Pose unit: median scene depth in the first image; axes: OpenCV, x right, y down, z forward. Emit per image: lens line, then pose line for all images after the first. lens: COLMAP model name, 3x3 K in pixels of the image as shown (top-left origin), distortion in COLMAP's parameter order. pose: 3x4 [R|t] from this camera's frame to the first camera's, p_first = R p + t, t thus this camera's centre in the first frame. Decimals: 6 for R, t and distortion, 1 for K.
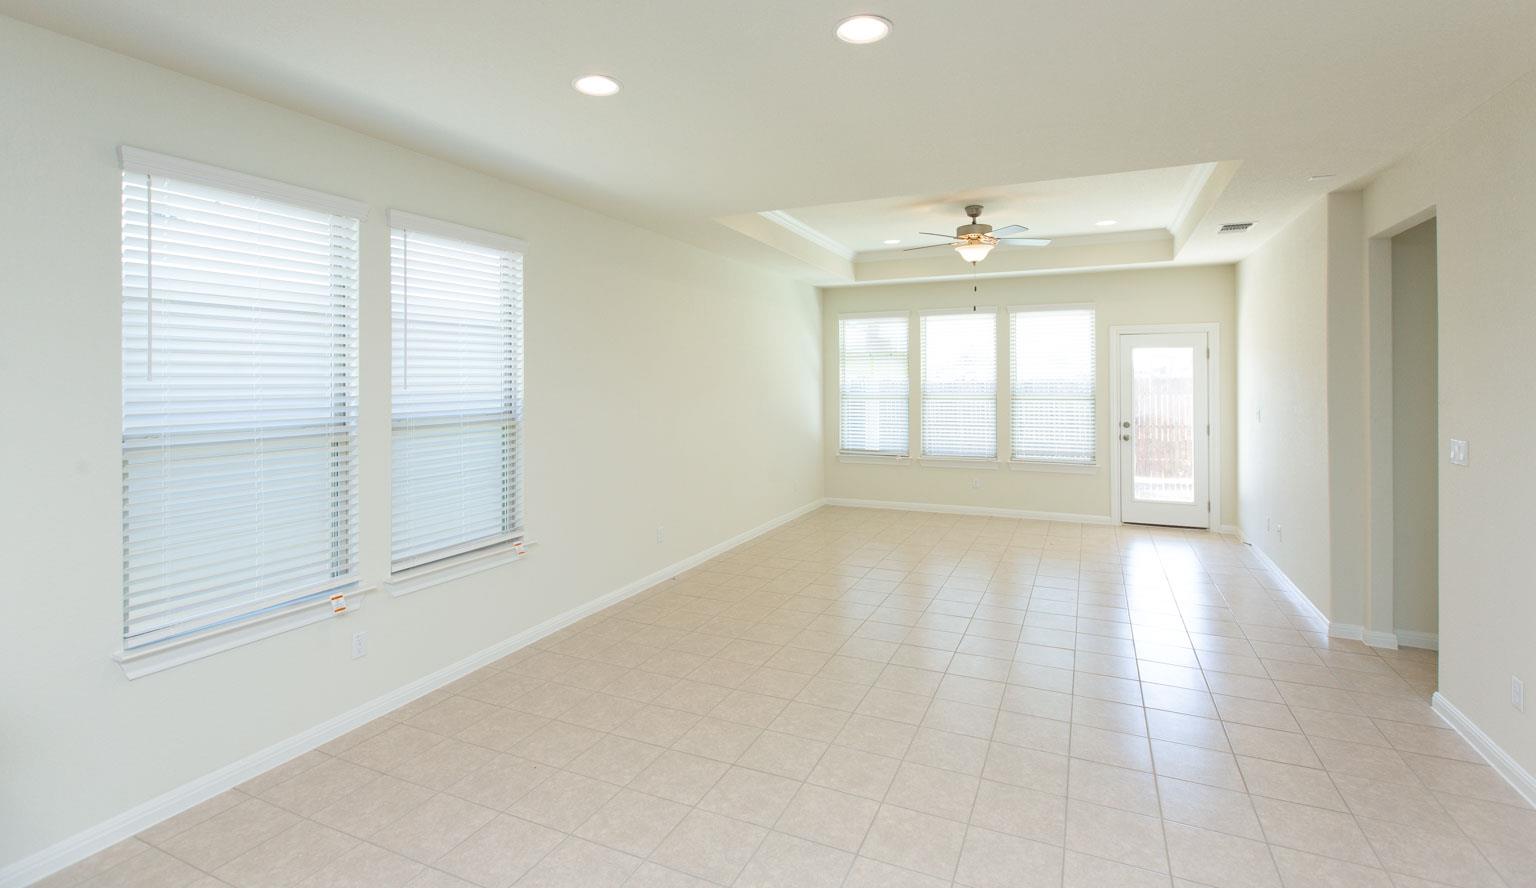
lens RADIAL K [[706.5, 0, 768.8], [0, 706.5, 376.9], [0, 0, 1]] dist [0.014802, -0.000135]
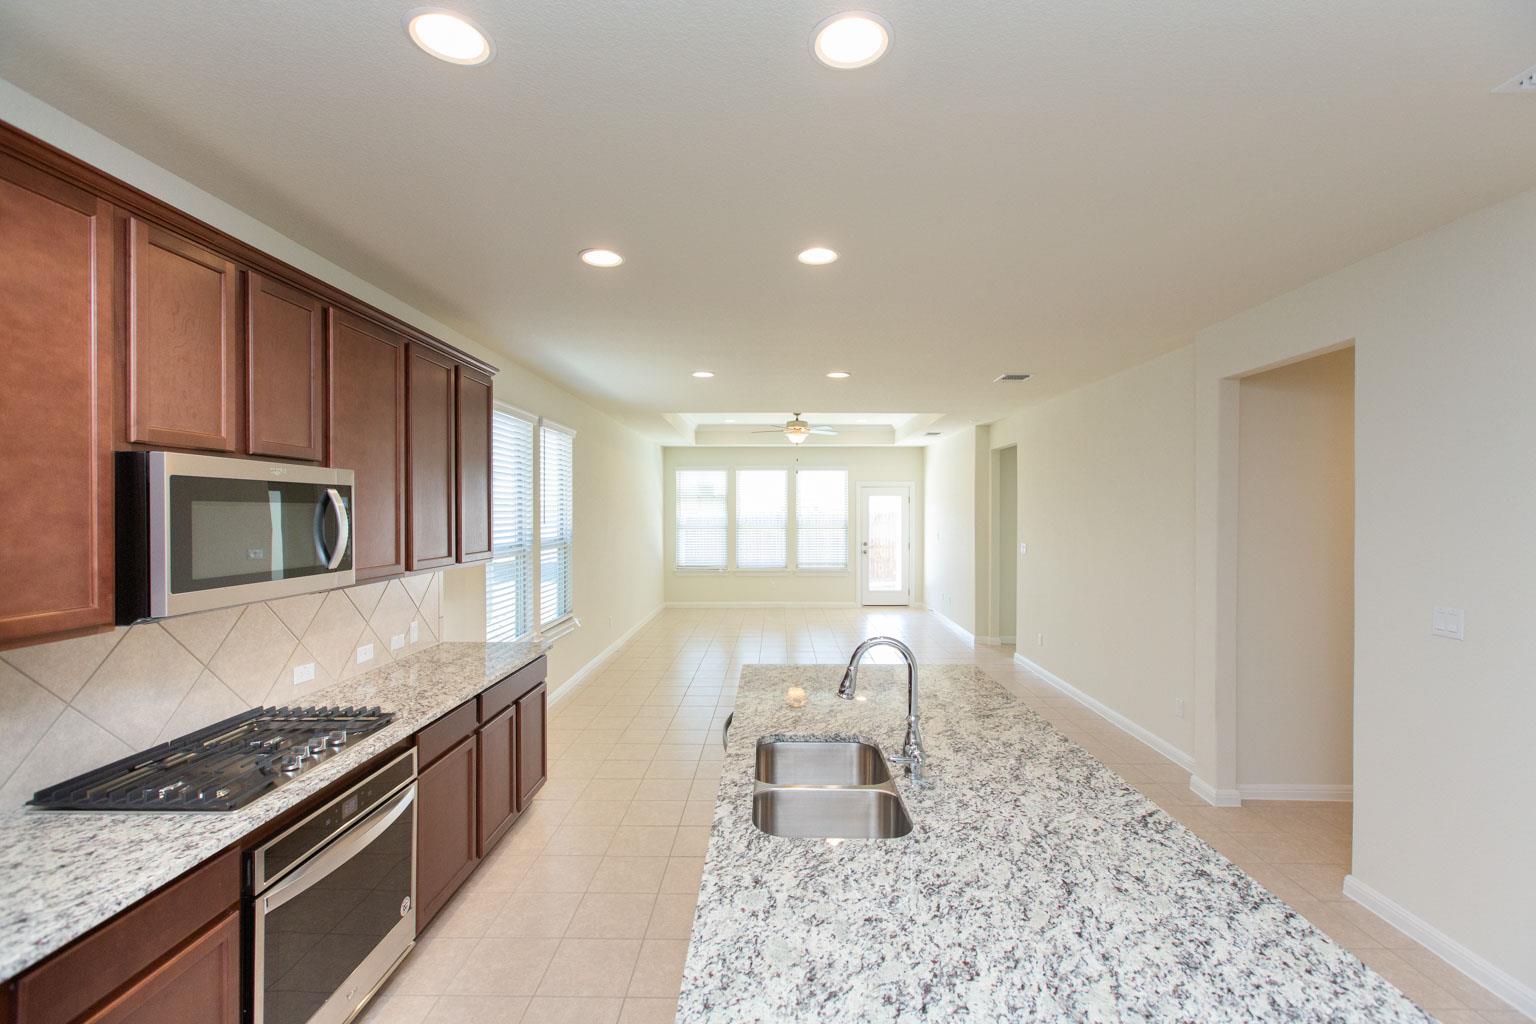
lens RADIAL K [[683.8, 0, 770.1], [0, 683.8, 513.4], [0, 0, 1]] dist [0.002827, -0.000669]
pose [[0.915635, 0.002127, 0.402006, -0.334280], [-0.005781, 0.999952, 0.007874, -0.012410], [-0.401970, -0.009534, 0.915603, -0.344728]]
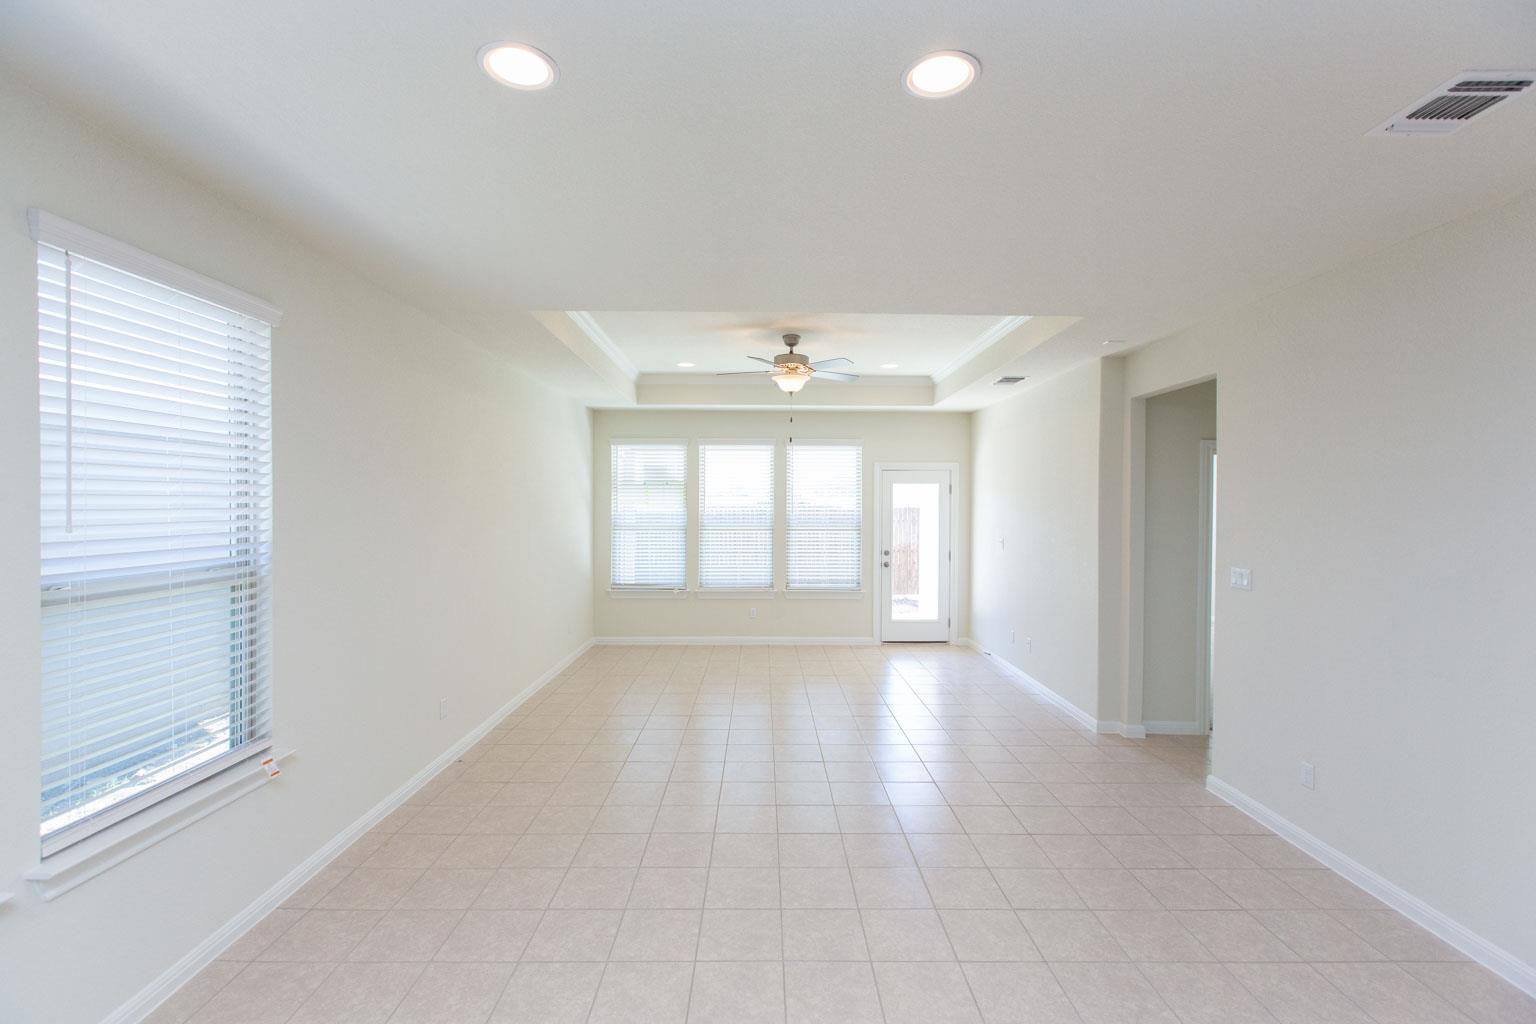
lens RADIAL K [[683.8, 0, 770.1], [0, 683.8, 513.4], [0, 0, 1]] dist [0.002827, -0.000669]
pose [[0.905833, 0.004006, 0.423617, -0.116489], [-0.010470, 0.999862, 0.012932, -0.005647], [-0.423507, -0.016150, 0.905749, 0.128905]]
